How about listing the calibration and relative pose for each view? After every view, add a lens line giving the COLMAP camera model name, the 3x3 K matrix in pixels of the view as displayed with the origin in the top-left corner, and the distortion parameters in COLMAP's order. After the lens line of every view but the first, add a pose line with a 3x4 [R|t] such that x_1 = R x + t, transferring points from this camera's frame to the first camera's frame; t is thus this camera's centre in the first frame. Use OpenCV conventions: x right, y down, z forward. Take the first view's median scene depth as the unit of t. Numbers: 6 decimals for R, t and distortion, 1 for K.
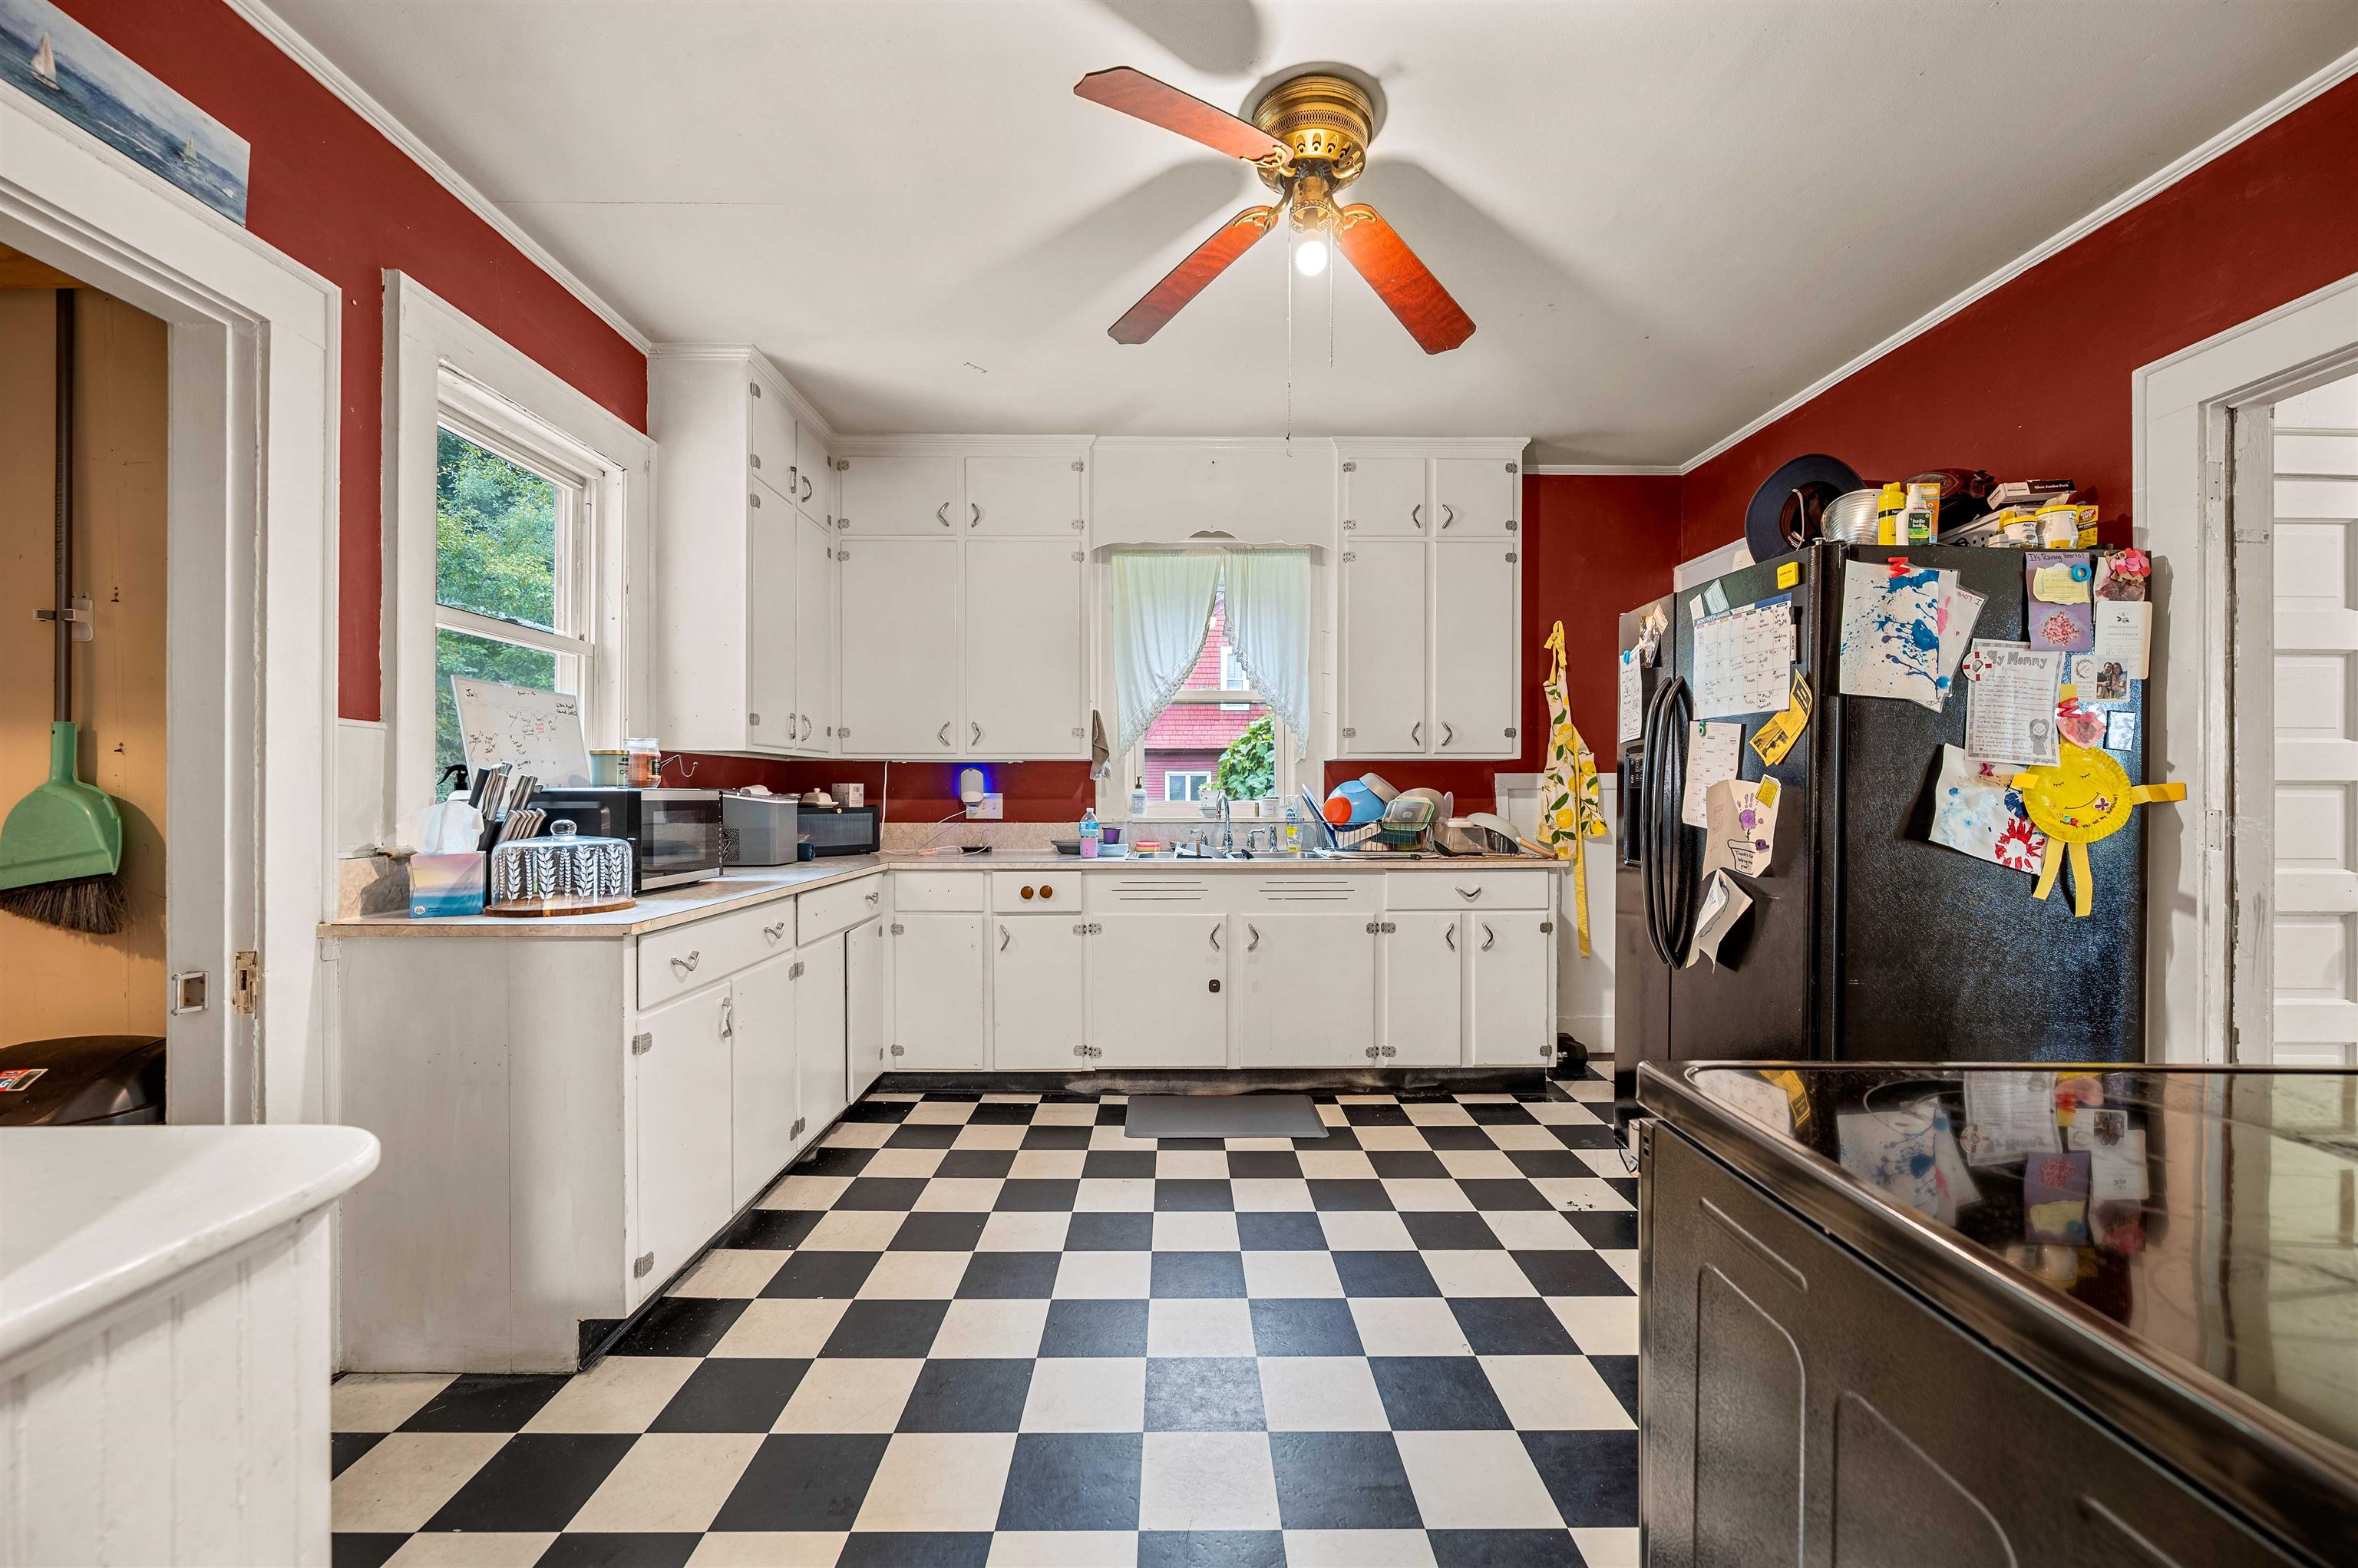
lens RADIAL K [[928.7, 0, 1171.7], [0, 928.7, 790.9], [0, 0, 1]] dist [-0.000935, 0.000109]
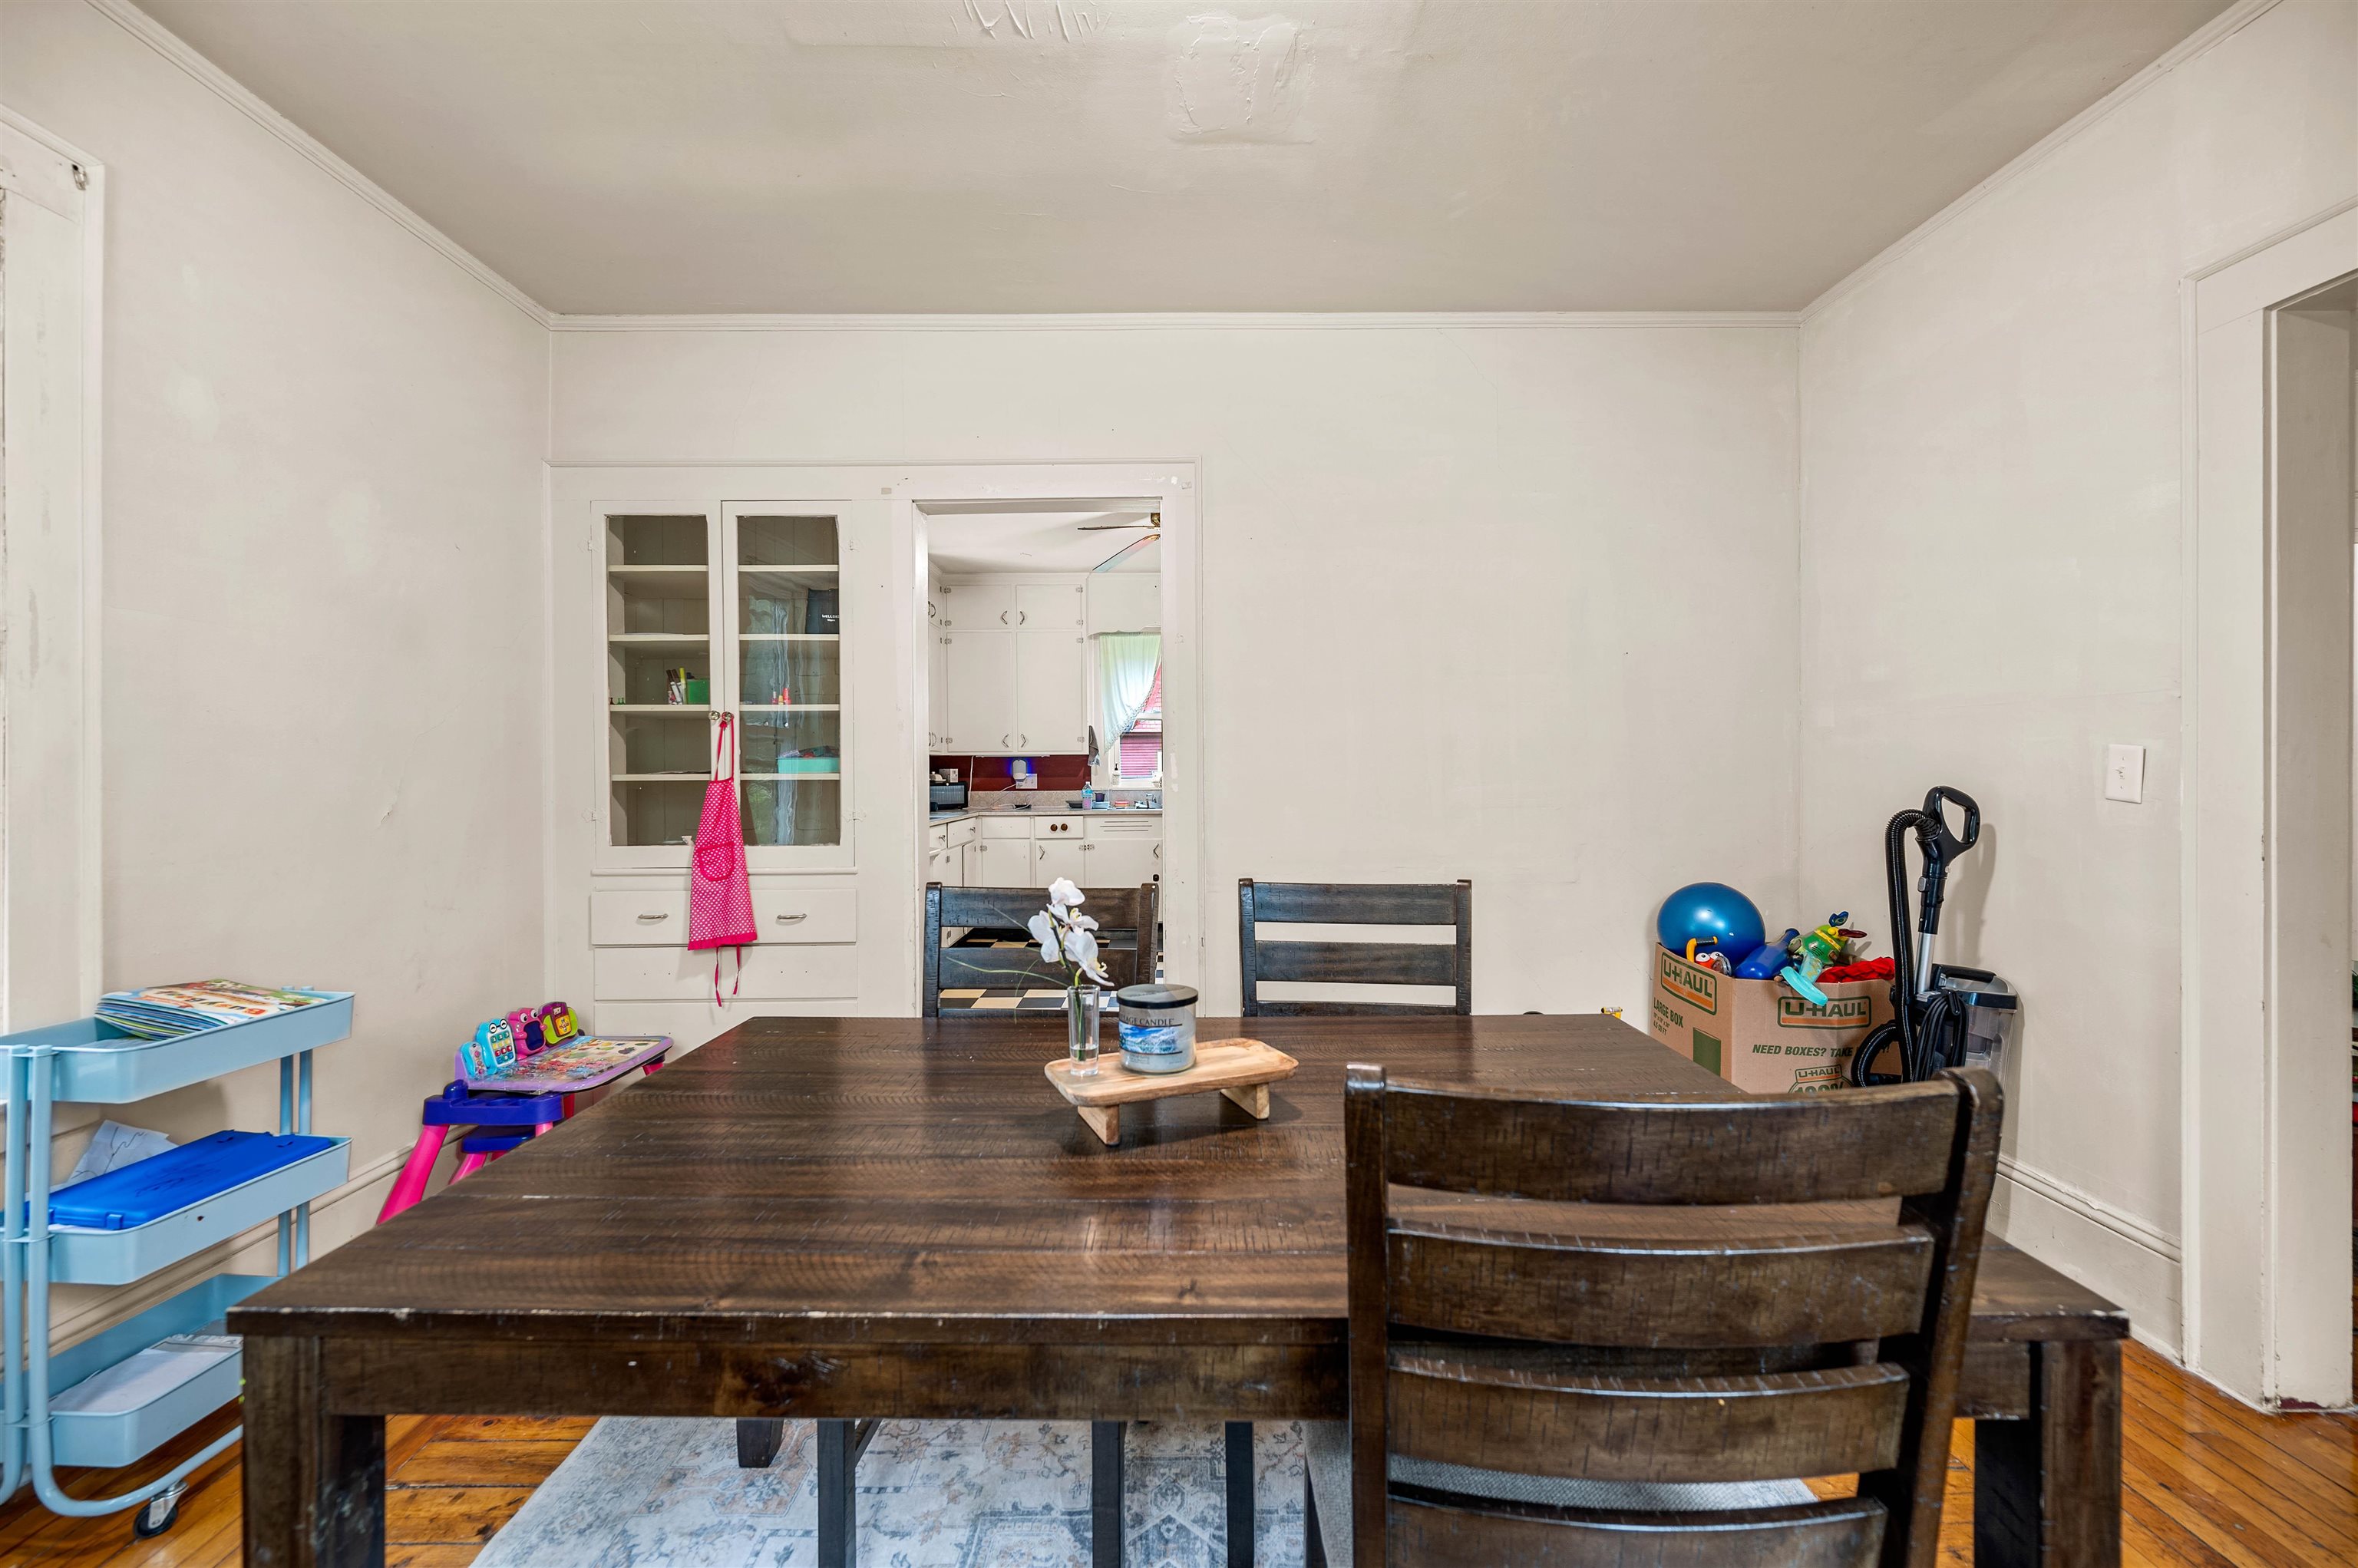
lens RADIAL K [[928.7, 0, 1188.2], [0, 928.7, 770.9], [0, 0, 1]] dist [-0.000935, 0.000109]
pose [[0.999833, -0.006165, 0.017218, 0.078334], [0.006104, 0.999975, 0.003591, -0.008256], [-0.017239, -0.003485, 0.999845, -0.831195]]
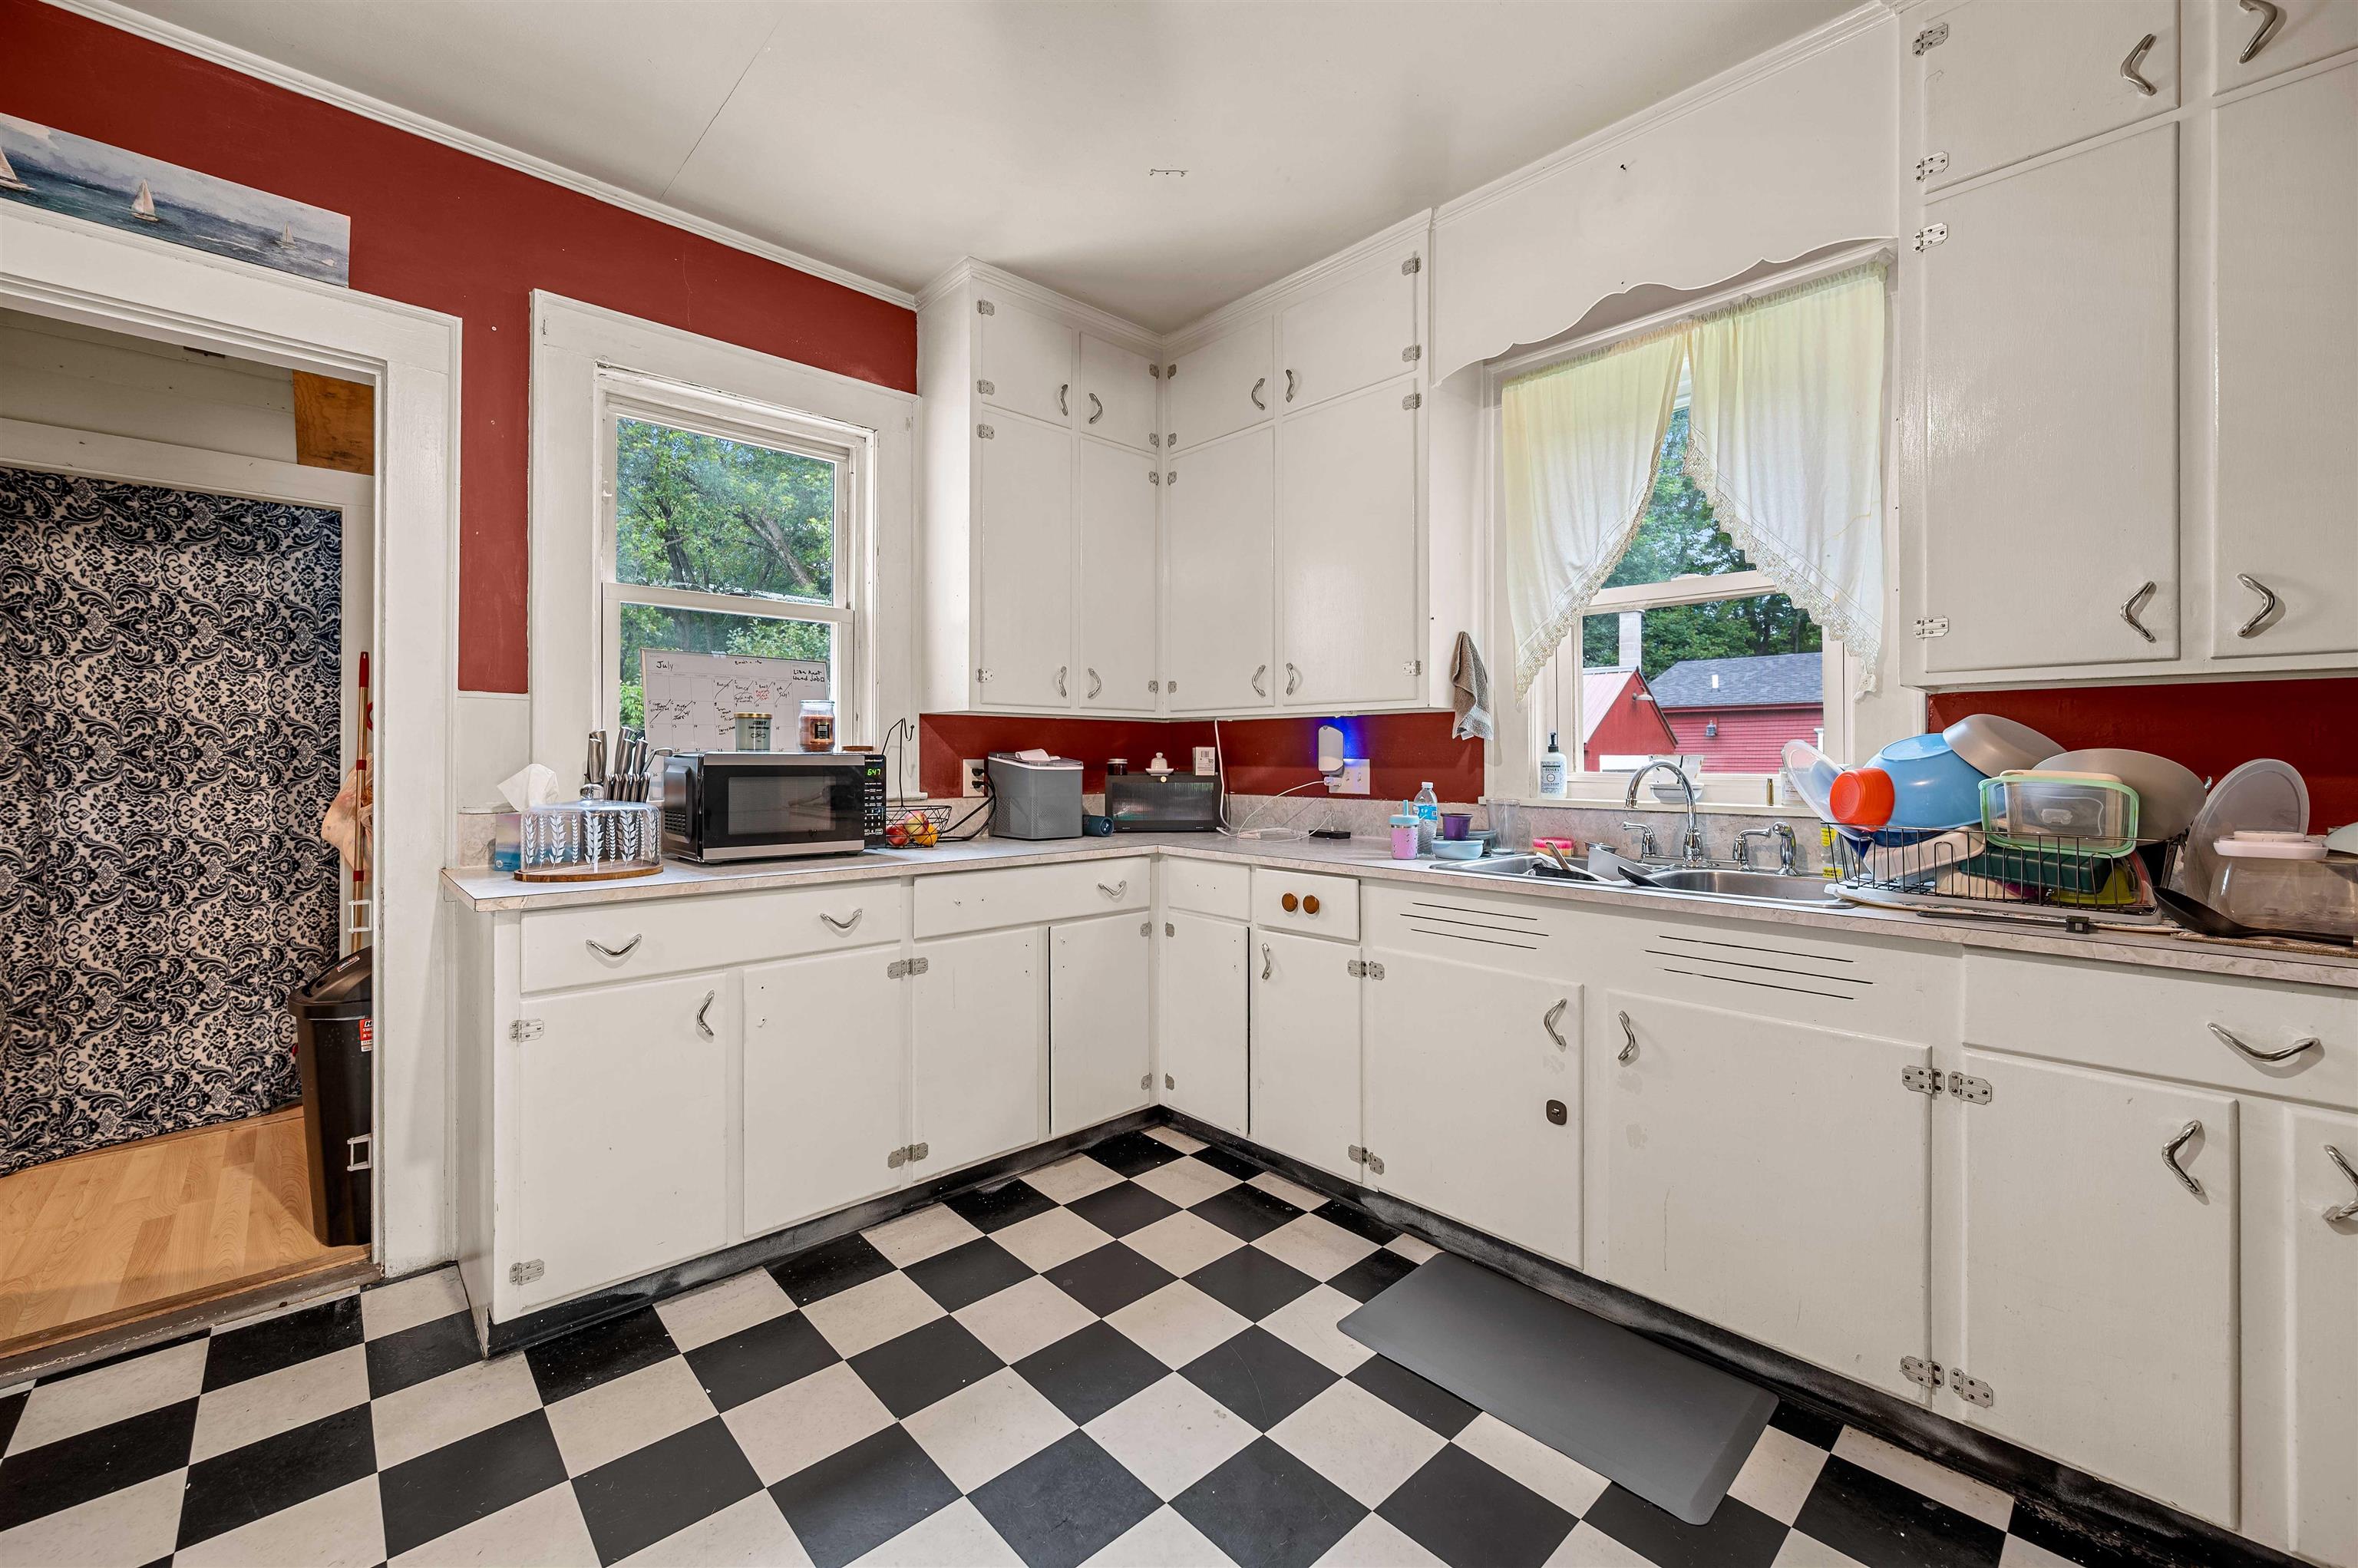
lens RADIAL K [[928.7, 0, 1232.3], [0, 928.7, 752.4], [0, 0, 1]] dist [-0.000935, 0.000109]
pose [[0.680931, -0.002751, -0.732342, 0.315568], [-0.000466, 0.999991, -0.004190, 0.000585], [0.732347, 0.003195, 0.680924, 0.485151]]
